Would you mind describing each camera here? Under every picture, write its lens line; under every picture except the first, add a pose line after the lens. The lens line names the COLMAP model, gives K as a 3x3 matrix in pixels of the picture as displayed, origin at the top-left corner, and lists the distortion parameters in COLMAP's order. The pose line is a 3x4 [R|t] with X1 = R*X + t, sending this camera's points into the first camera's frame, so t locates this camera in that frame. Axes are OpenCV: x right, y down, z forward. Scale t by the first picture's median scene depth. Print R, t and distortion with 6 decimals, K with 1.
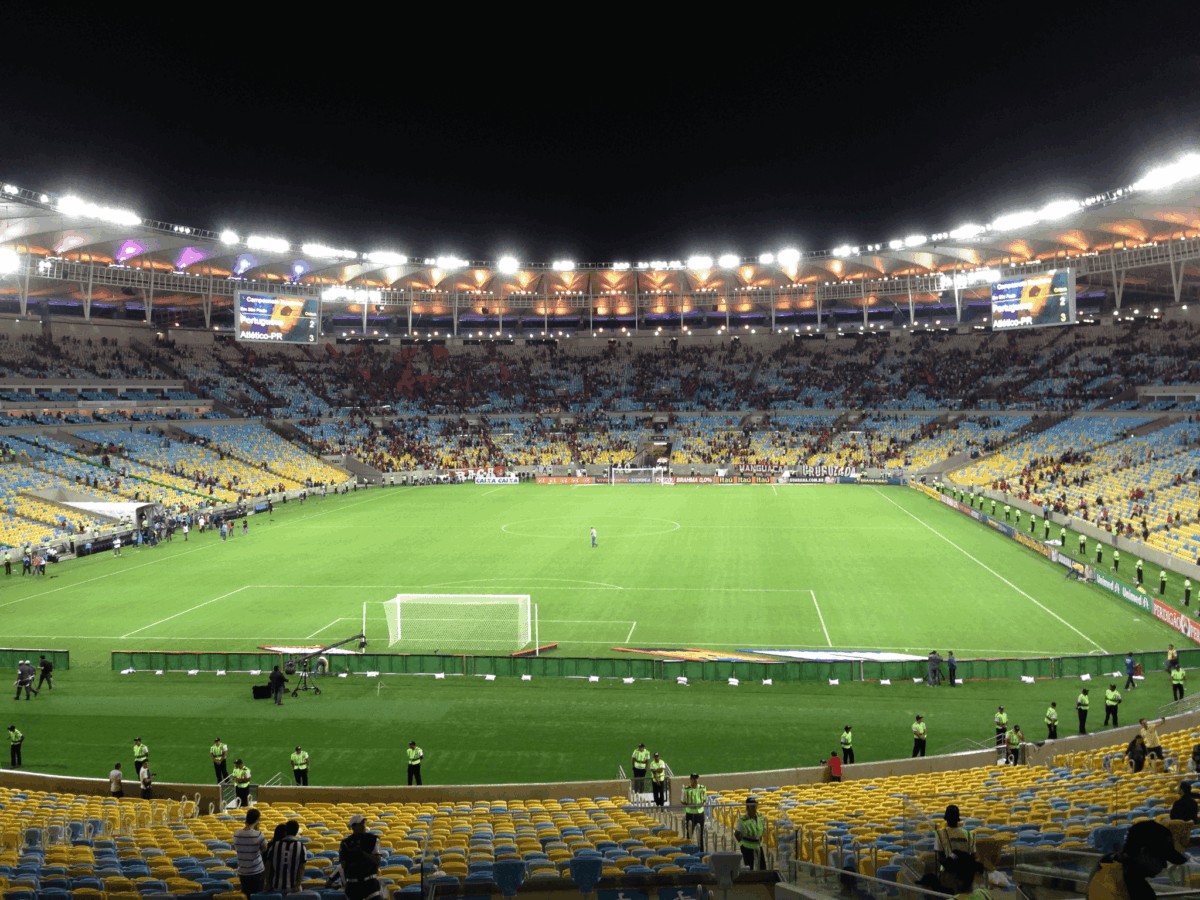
lens RADIAL K [[1074.3, 0, 600.0], [0, 1074.3, 450.0], [0, 0, 1]] dist [0.109524, -0.160644]
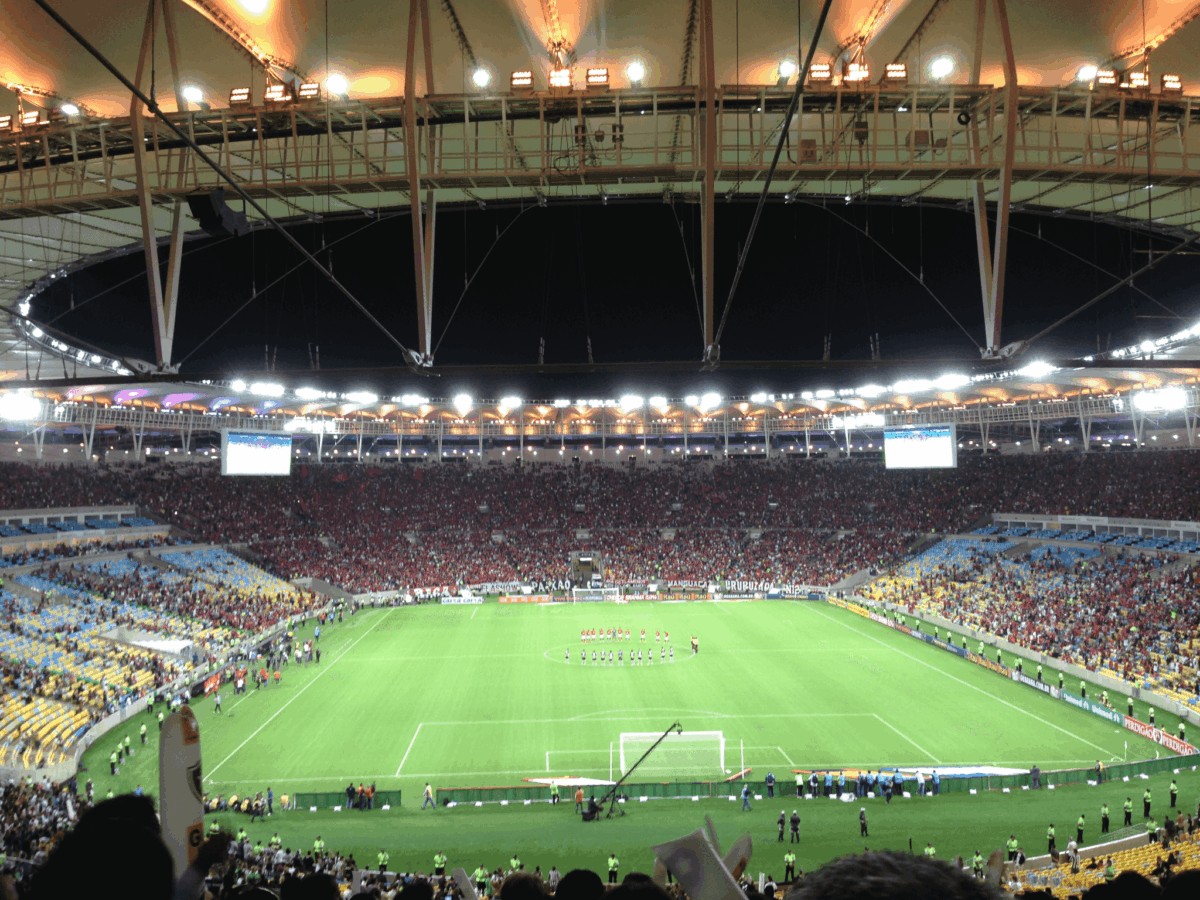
lens RADIAL K [[1074.3, 0, 600.0], [0, 1074.3, 450.0], [0, 0, 1]] dist [0.109524, -0.160644]
pose [[0.983697, 0.007070, 0.179695, -0.158557], [0.007190, 0.996882, -0.078580, -0.037869], [-0.179690, 0.078590, 0.980579, -0.109985]]
